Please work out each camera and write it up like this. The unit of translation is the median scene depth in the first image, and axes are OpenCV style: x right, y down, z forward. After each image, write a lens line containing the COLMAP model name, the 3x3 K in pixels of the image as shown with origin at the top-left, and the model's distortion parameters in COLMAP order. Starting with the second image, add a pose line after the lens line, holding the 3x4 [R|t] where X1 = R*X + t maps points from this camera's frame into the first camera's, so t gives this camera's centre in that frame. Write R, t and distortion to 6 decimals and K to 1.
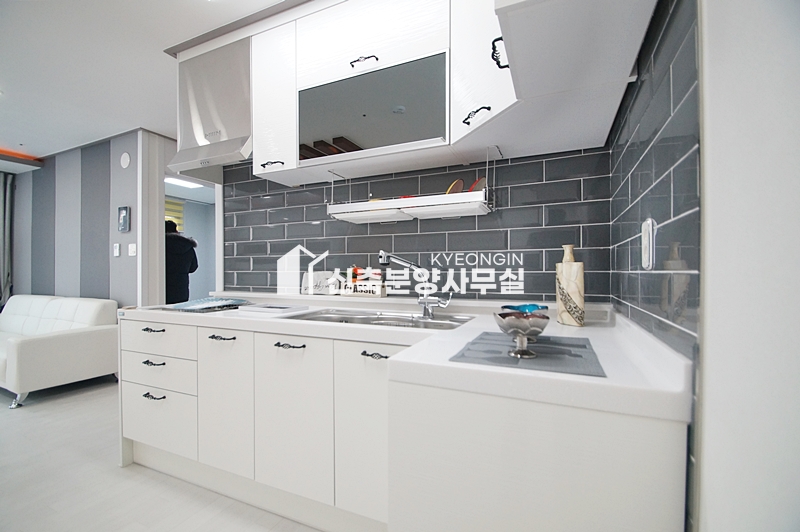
lens RADIAL K [[353.7, 0, 401.4], [0, 353.7, 269.3], [0, 0, 1]] dist [-0.018014, -0.001325]
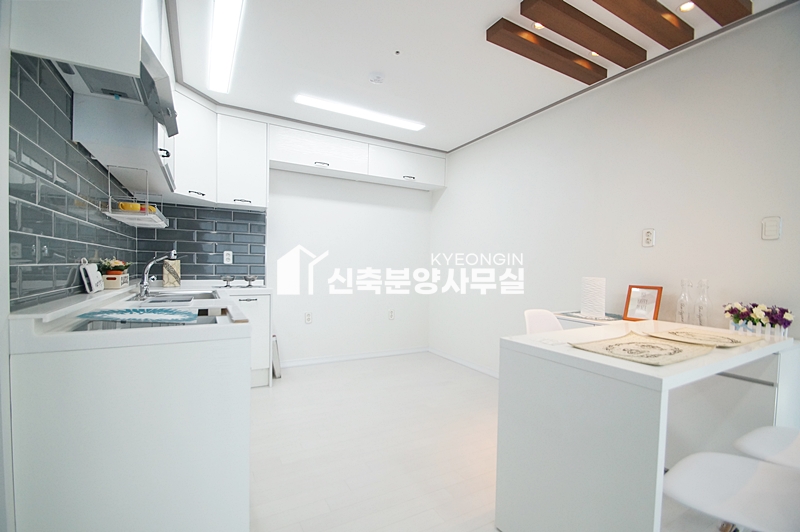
lens RADIAL K [[353.7, 0, 399.2], [0, 353.7, 273.1], [0, 0, 1]] dist [-0.018014, -0.001325]
pose [[-0.796037, -0.023998, 0.604772, -1.392352], [-0.015110, 0.999690, 0.019781, -0.000642], [-0.605059, 0.006608, -0.796153, 1.322228]]
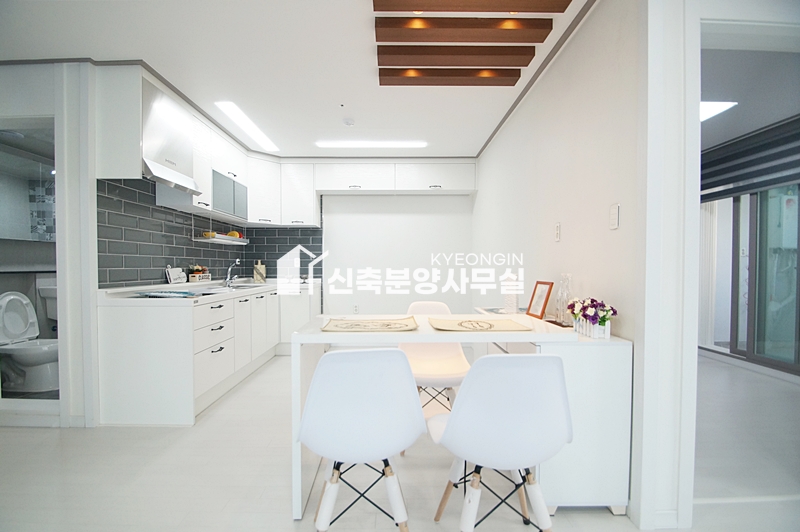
lens RADIAL K [[353.7, 0, 399.8], [0, 353.7, 270.0], [0, 0, 1]] dist [-0.018014, -0.001325]
pose [[-0.409834, -0.005243, 0.912145, -2.173632], [0.003287, 0.999969, 0.007225, 0.005433], [-0.912154, 0.005959, -0.409804, 0.807168]]
